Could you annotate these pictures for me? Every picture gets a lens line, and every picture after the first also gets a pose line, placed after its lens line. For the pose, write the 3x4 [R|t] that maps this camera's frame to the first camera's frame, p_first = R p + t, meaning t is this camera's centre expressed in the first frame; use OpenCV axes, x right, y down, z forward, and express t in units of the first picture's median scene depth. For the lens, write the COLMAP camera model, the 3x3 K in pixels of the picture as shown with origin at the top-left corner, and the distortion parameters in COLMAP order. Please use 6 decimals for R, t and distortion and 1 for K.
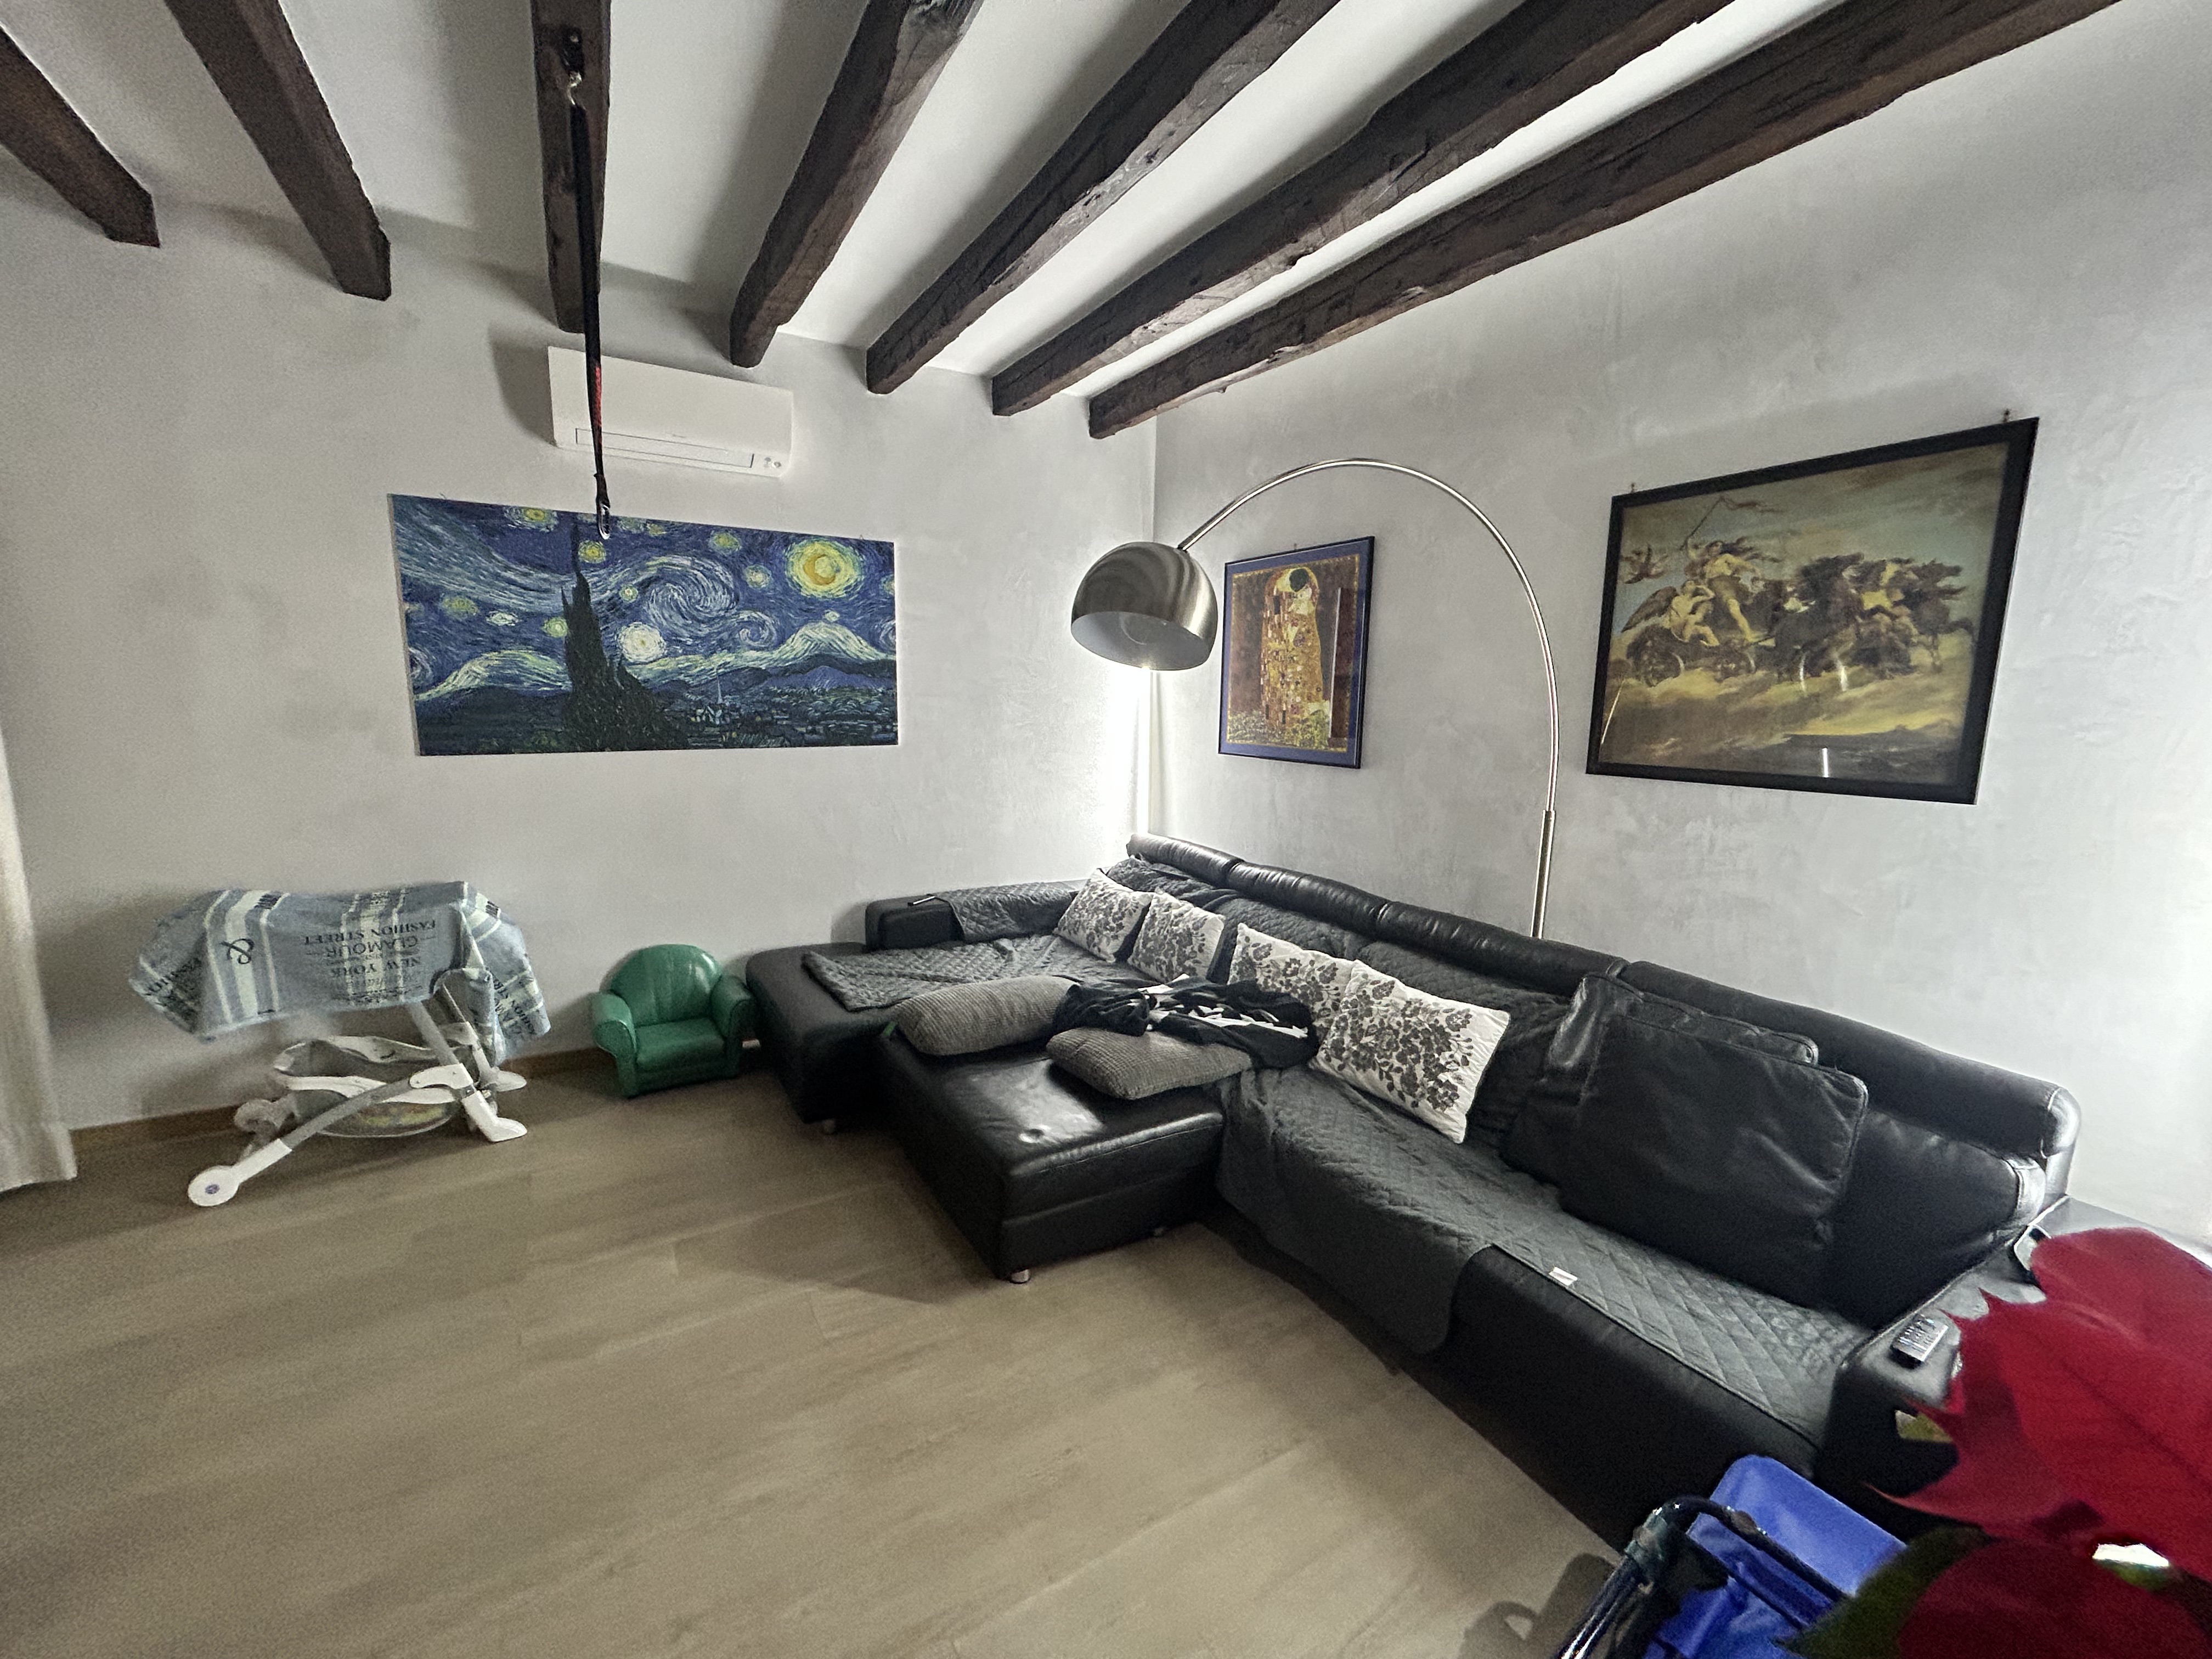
lens RADIAL K [[893.3, 0, 1102.4], [0, 893.3, 833.6], [0, 0, 1]] dist [0.000009, -0.000017]
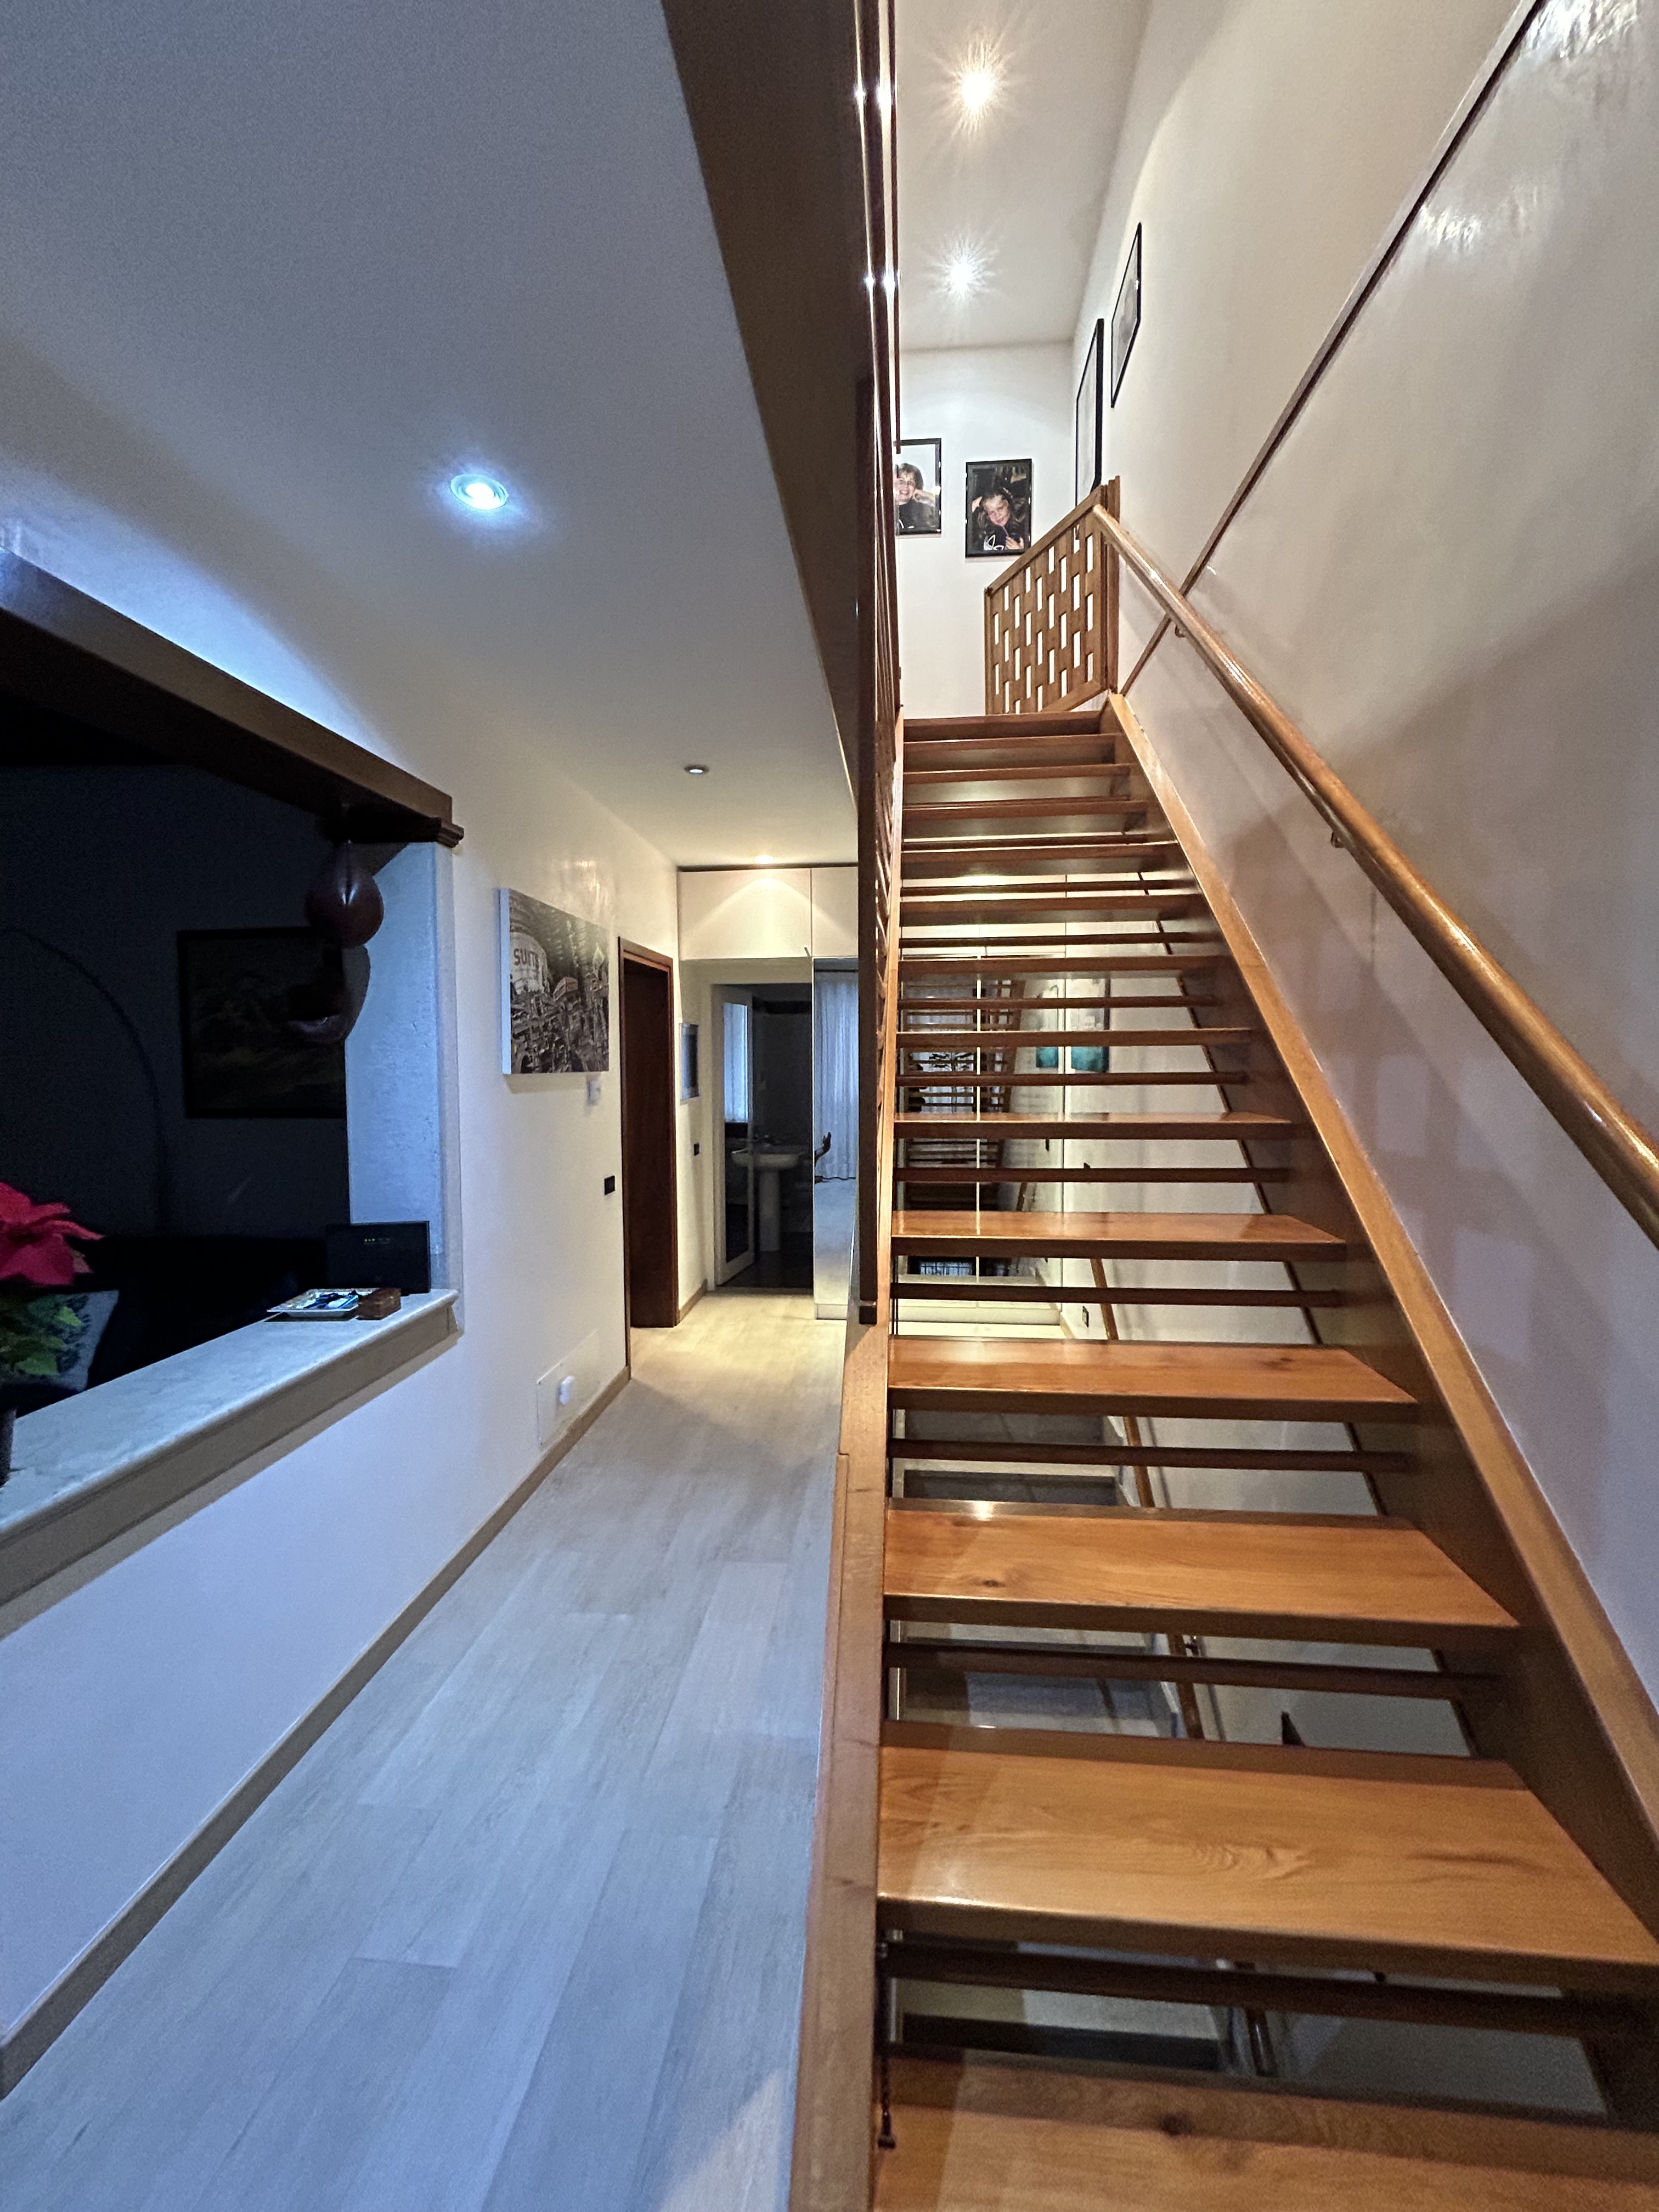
lens RADIAL K [[893.3, 0, 828.9], [0, 893.3, 1097.8], [0, 0, 1]] dist [0.000009, -0.000017]
pose [[0.583112, -0.053485, 0.810629, -0.017416], [0.142868, 0.989031, -0.037514, 0.114825], [-0.799731, 0.137687, 0.584357, -0.751800]]
